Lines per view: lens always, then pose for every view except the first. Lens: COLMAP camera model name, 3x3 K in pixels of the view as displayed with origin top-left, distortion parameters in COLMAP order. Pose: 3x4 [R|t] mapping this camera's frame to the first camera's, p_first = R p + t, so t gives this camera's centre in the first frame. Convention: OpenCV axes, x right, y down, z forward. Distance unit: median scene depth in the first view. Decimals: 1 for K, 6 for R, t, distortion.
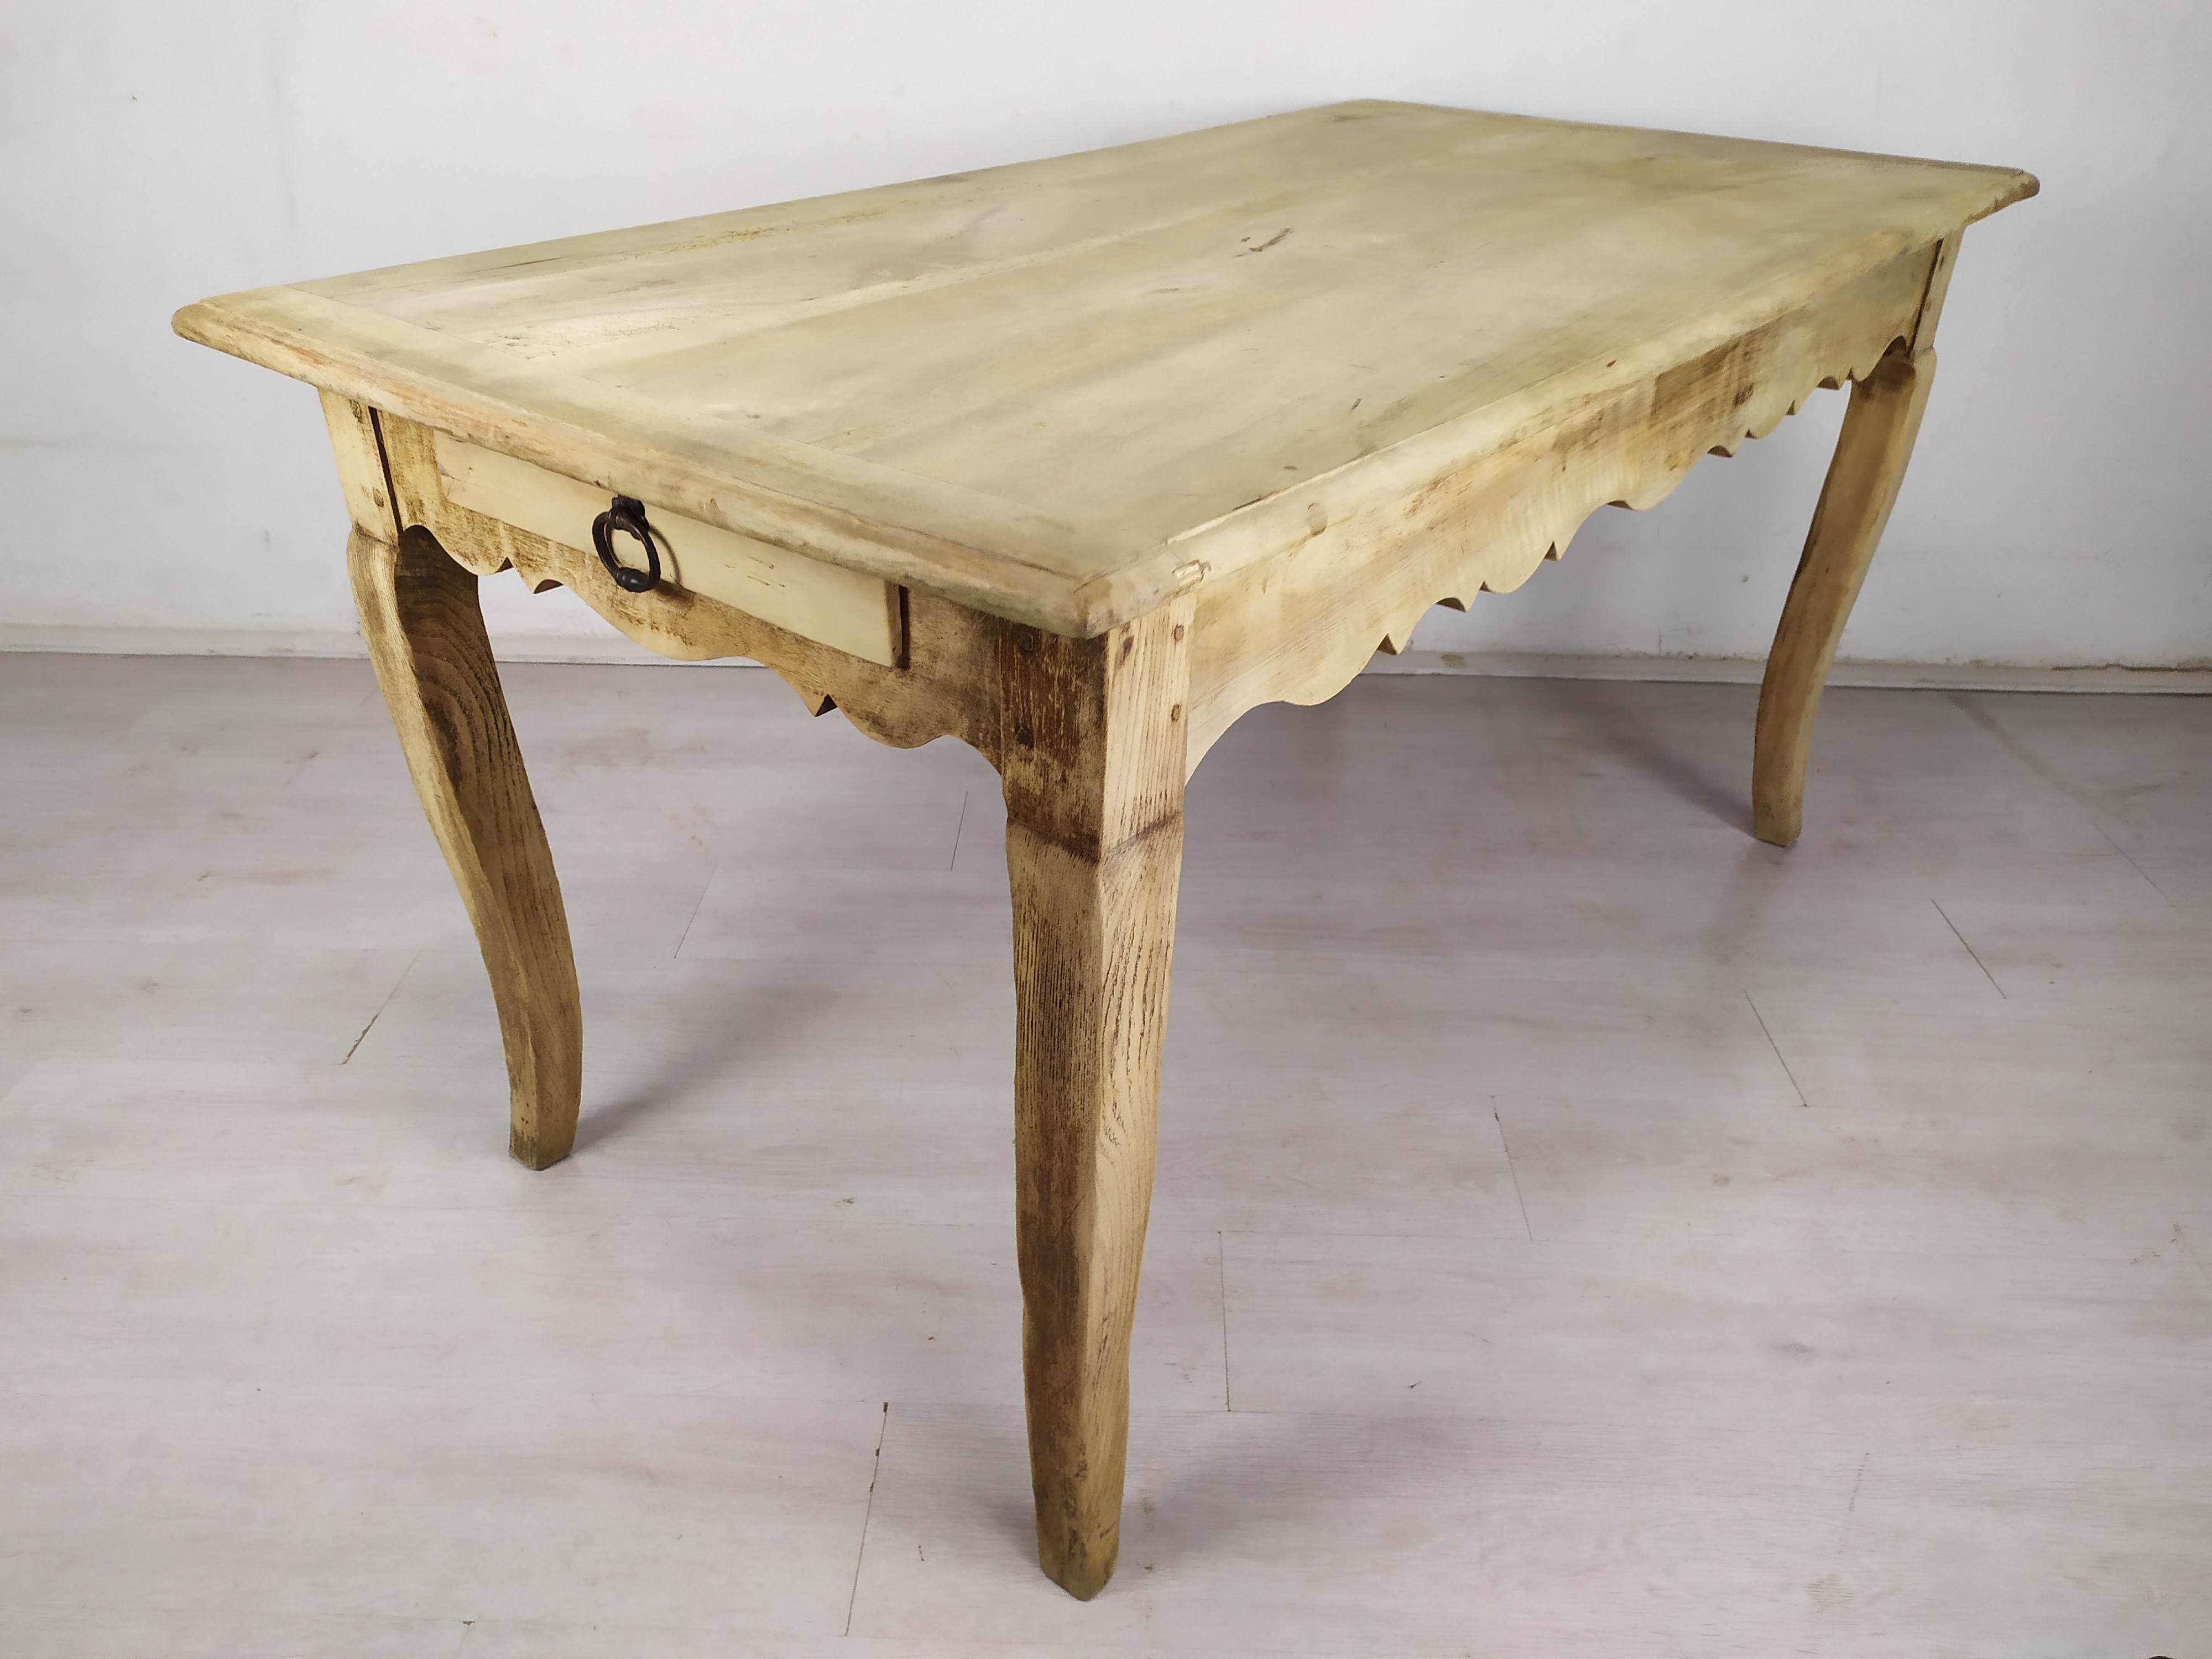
lens RADIAL K [[1670.2, 0, 1094.8], [0, 1670.2, 857.9], [0, 0, 1]] dist [0.050389, -0.050981]
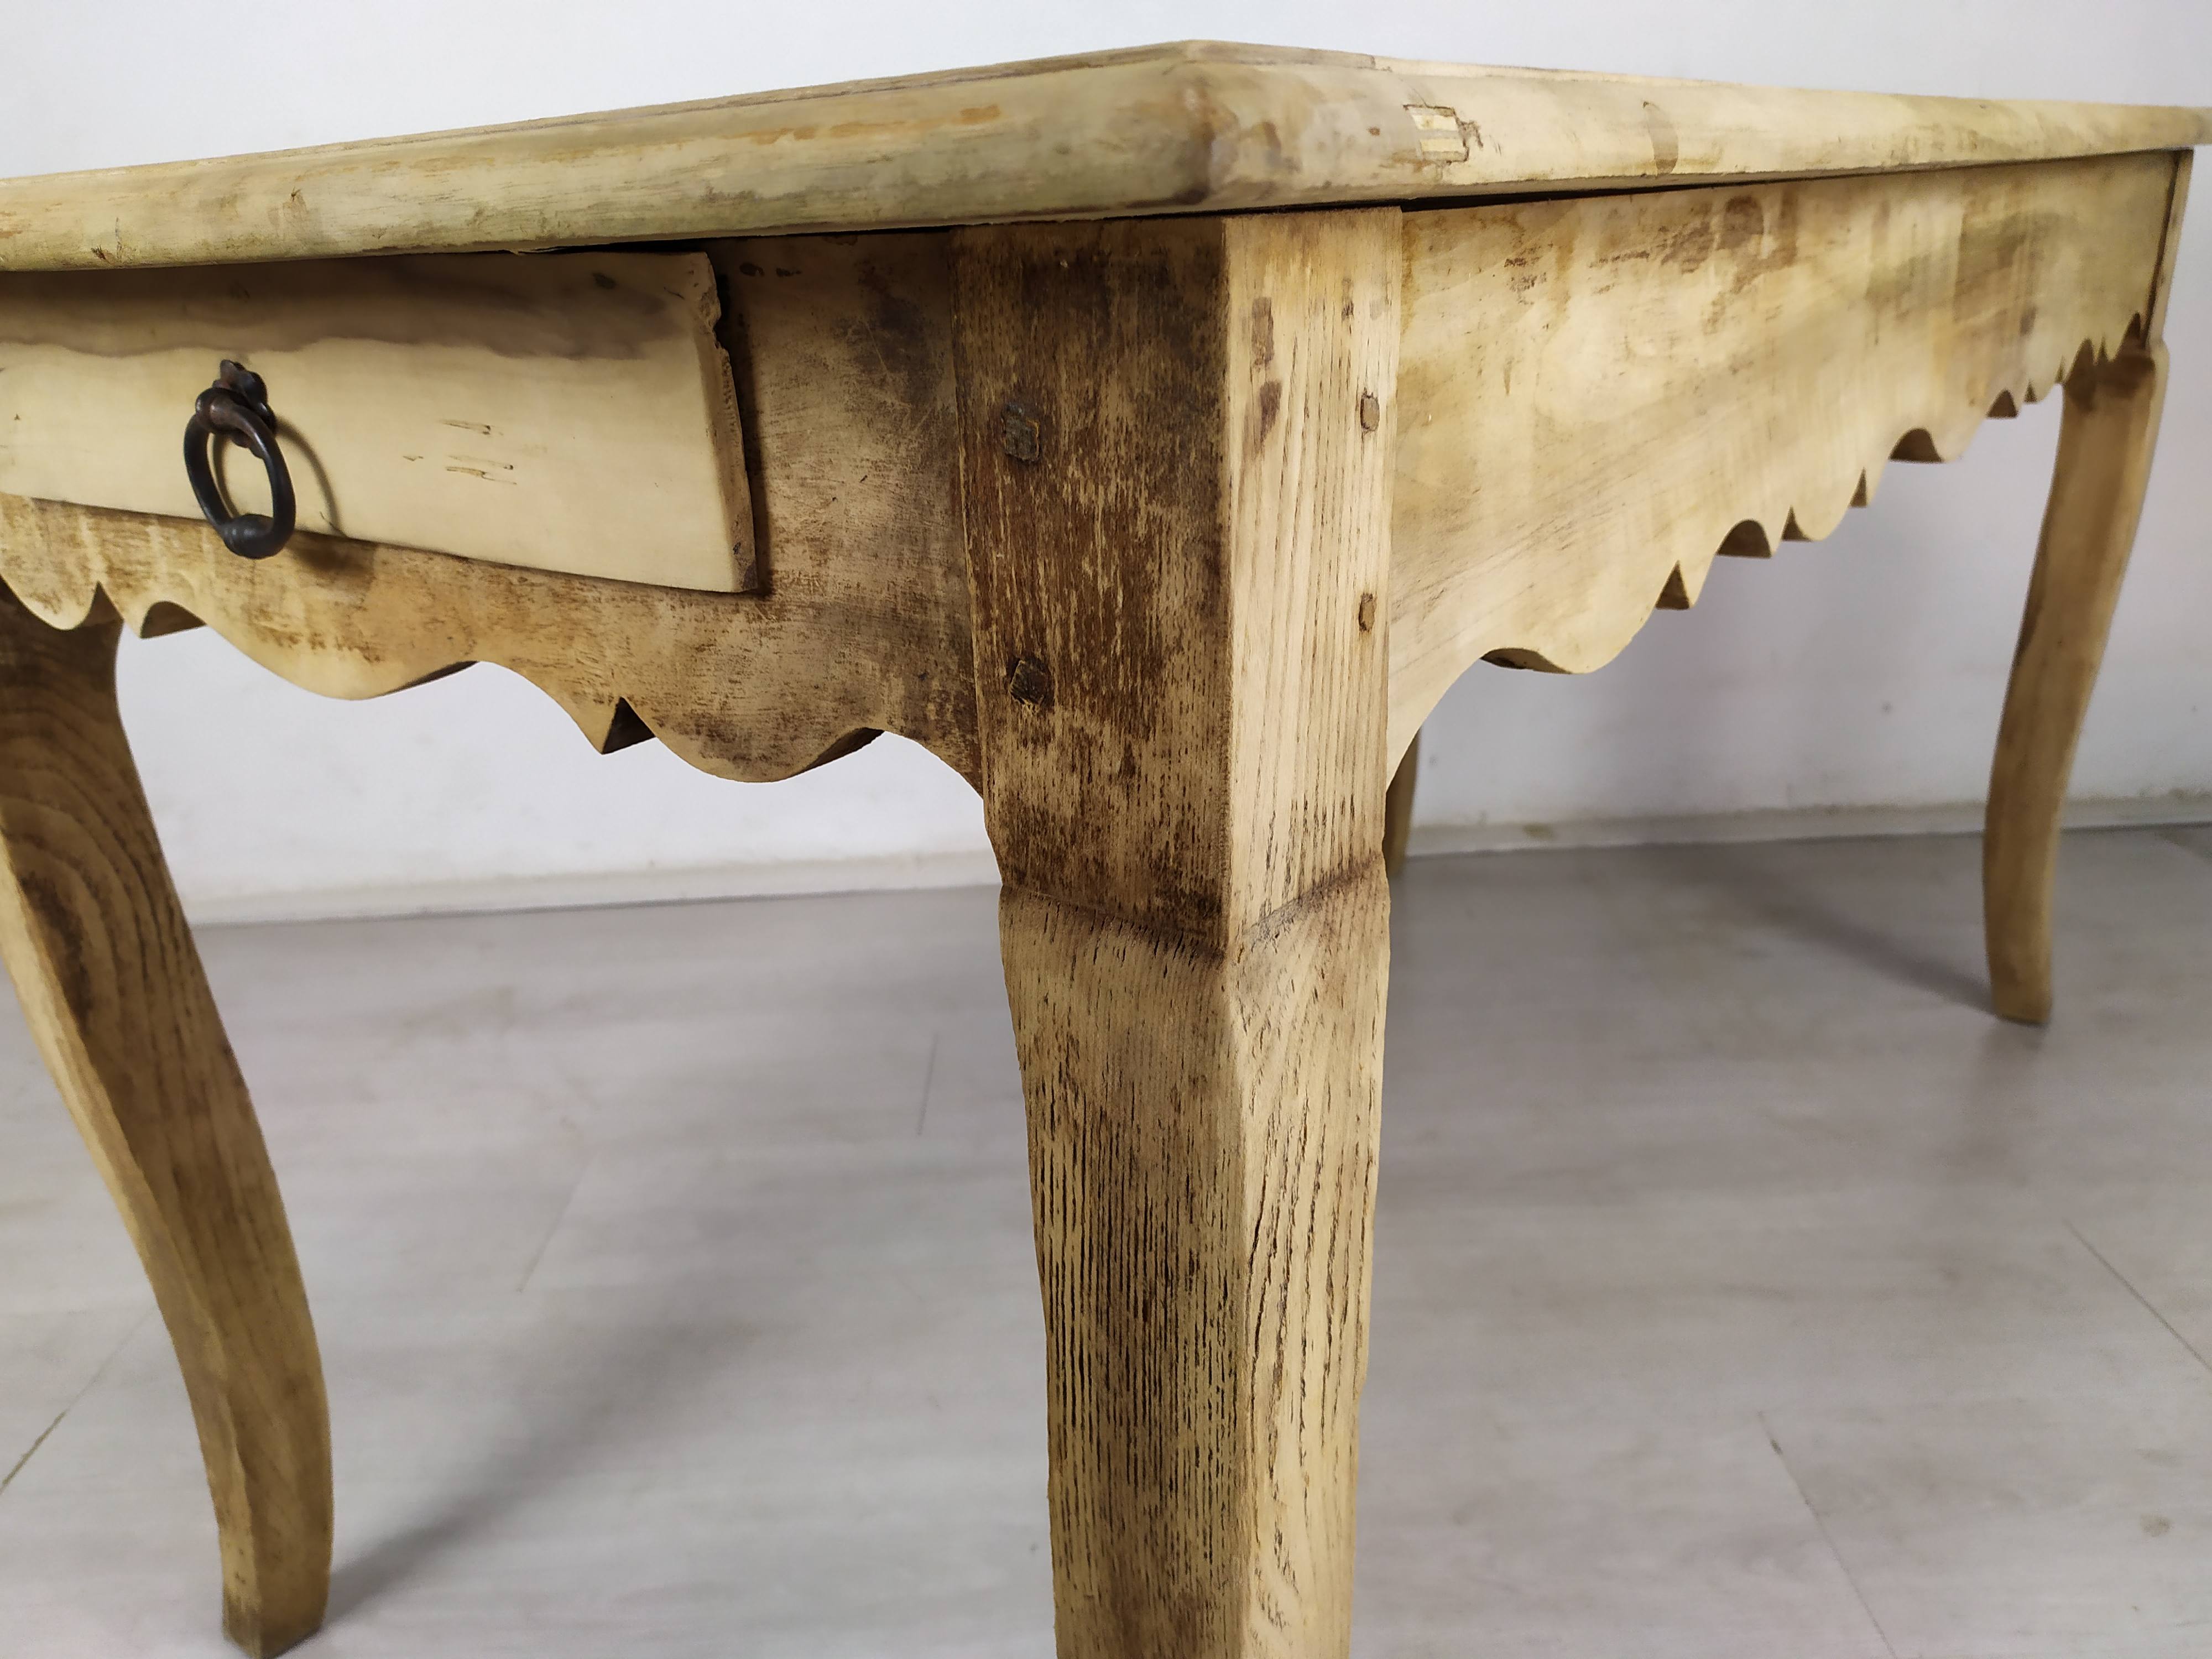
lens RADIAL K [[1670.2, 0, 1104.5], [0, 1670.2, 810.7], [0, 0, 1]] dist [0.050389, -0.050981]
pose [[0.997411, -0.066901, 0.026370, -0.022954], [0.070844, 0.977089, -0.200696, 0.031153], [-0.012339, 0.202045, 0.979299, 0.364767]]
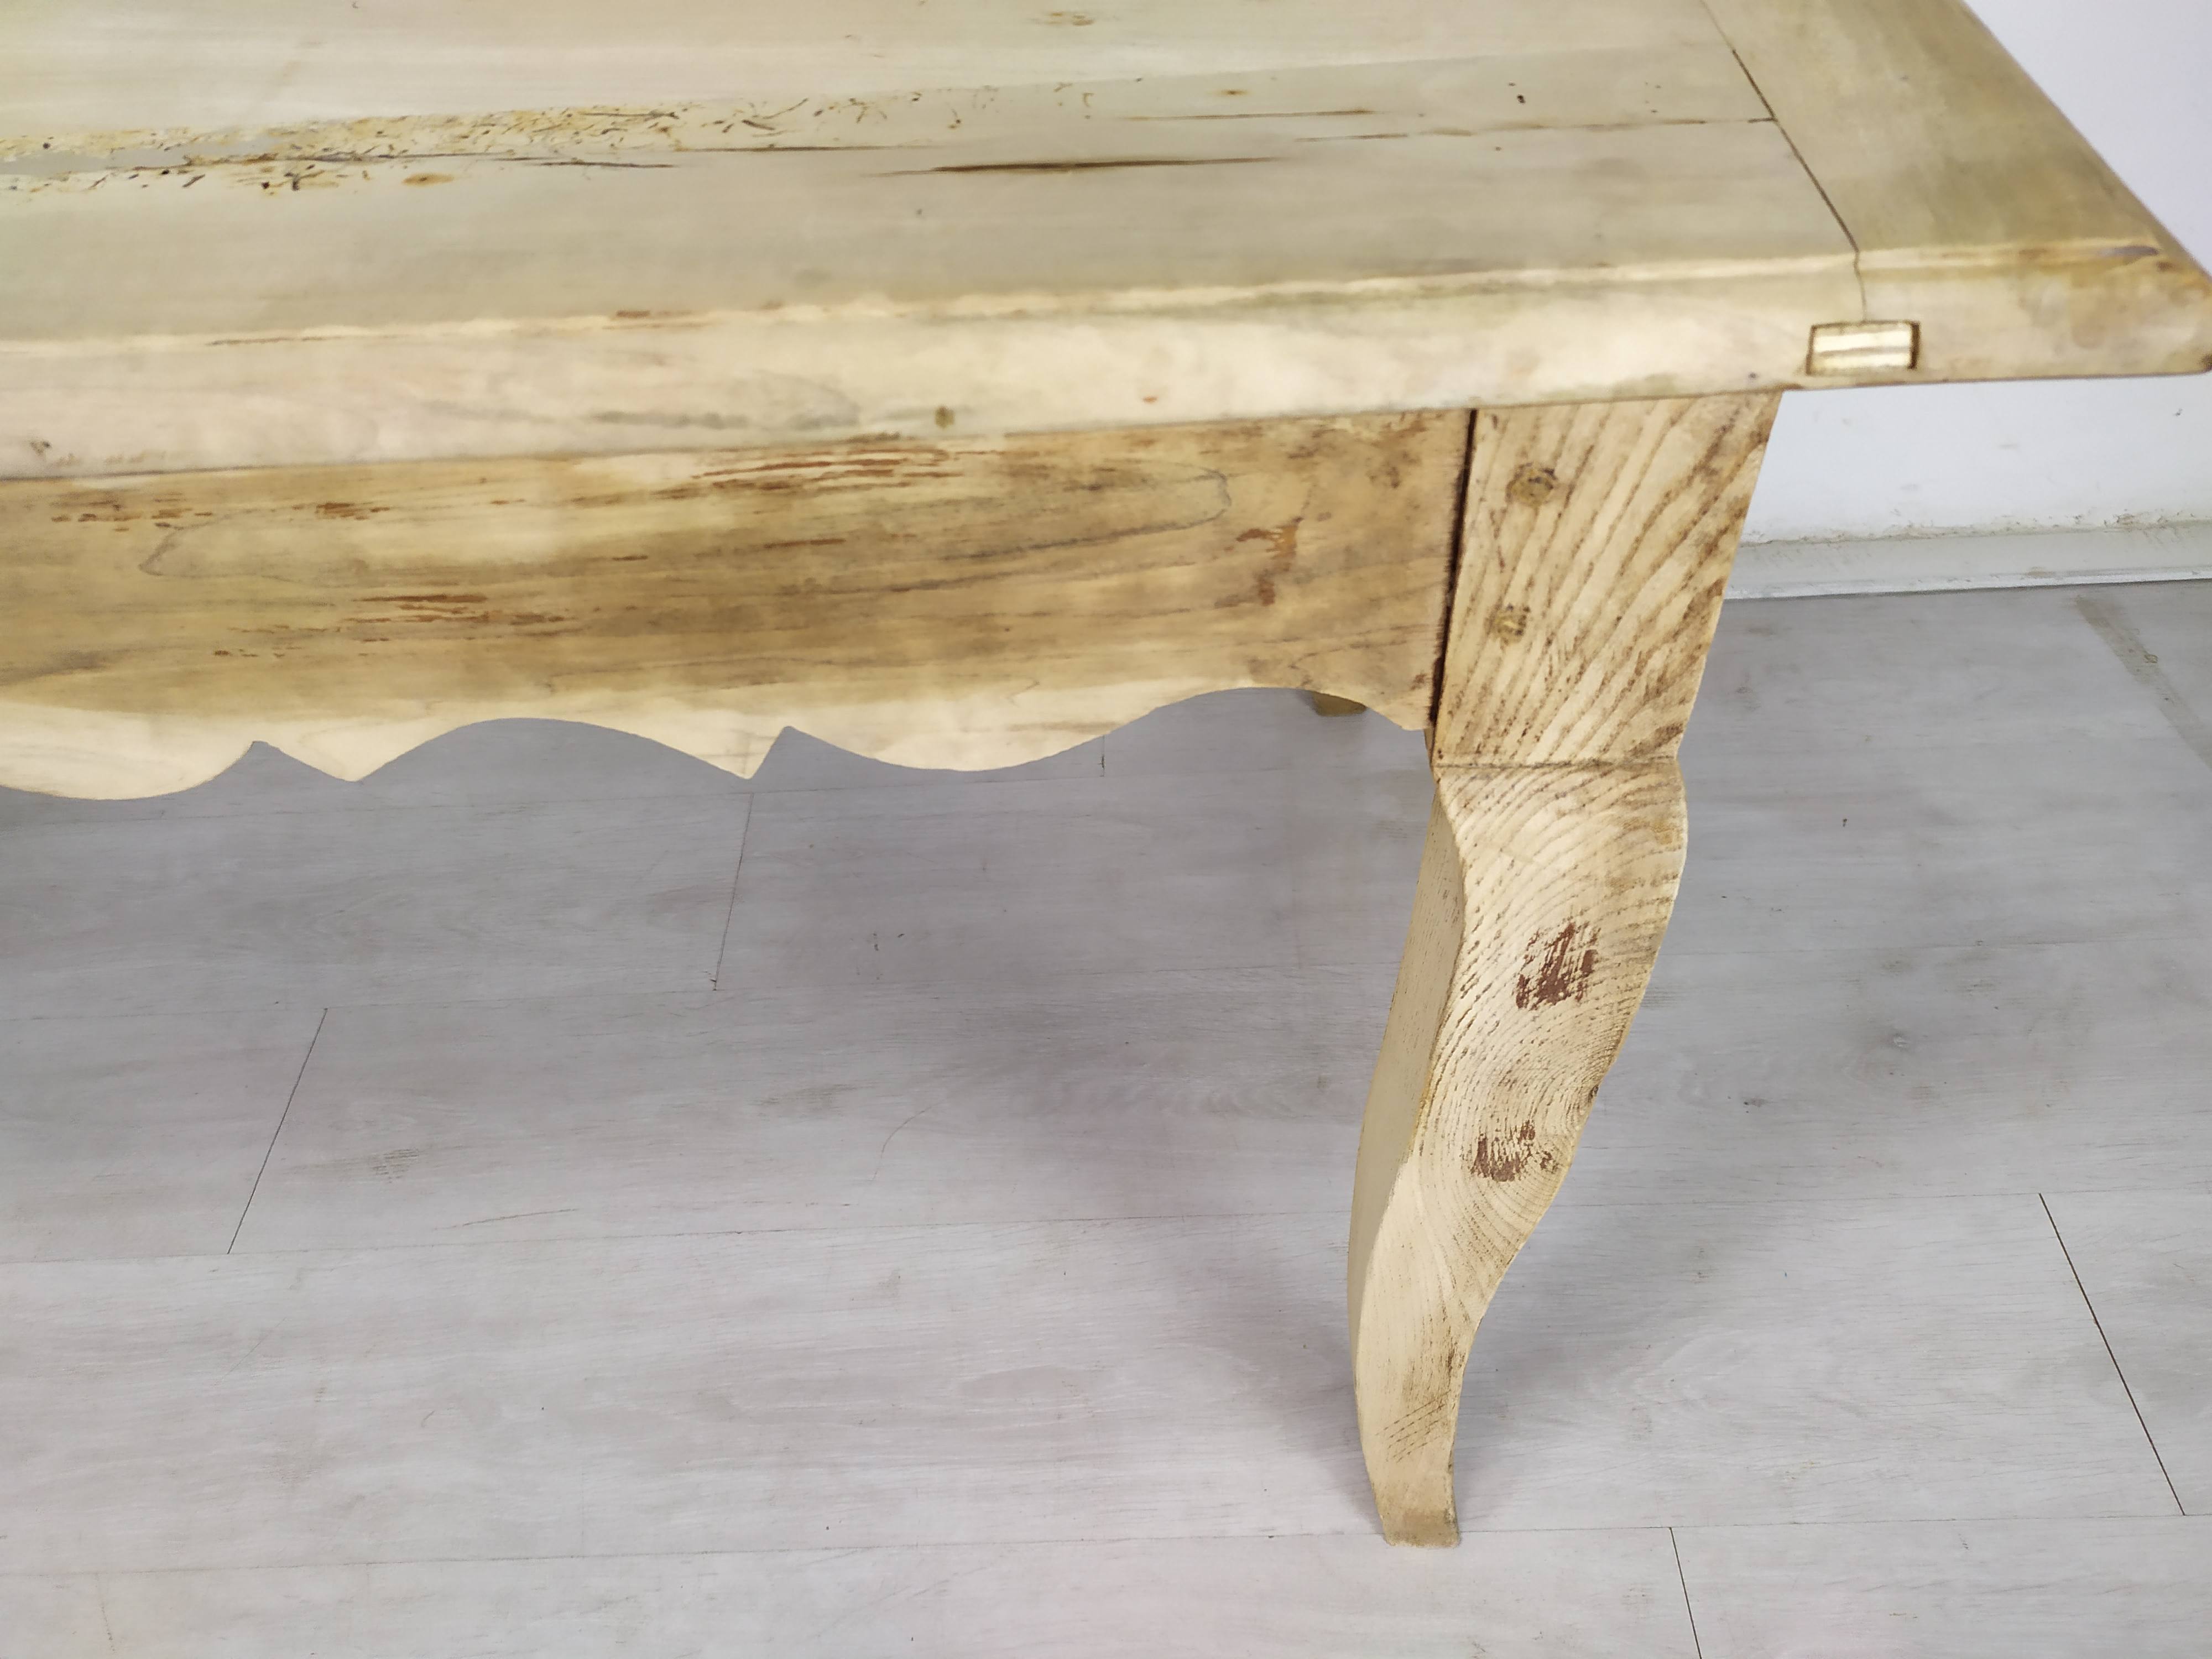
lens RADIAL K [[1670.2, 0, 1136.9], [0, 1670.2, 794.3], [0, 0, 1]] dist [0.050389, -0.050981]
pose [[0.997129, -0.074084, -0.015672, 0.325622], [0.075630, 0.964017, 0.254855, -0.362736], [-0.003773, -0.255309, 0.966852, 0.736002]]
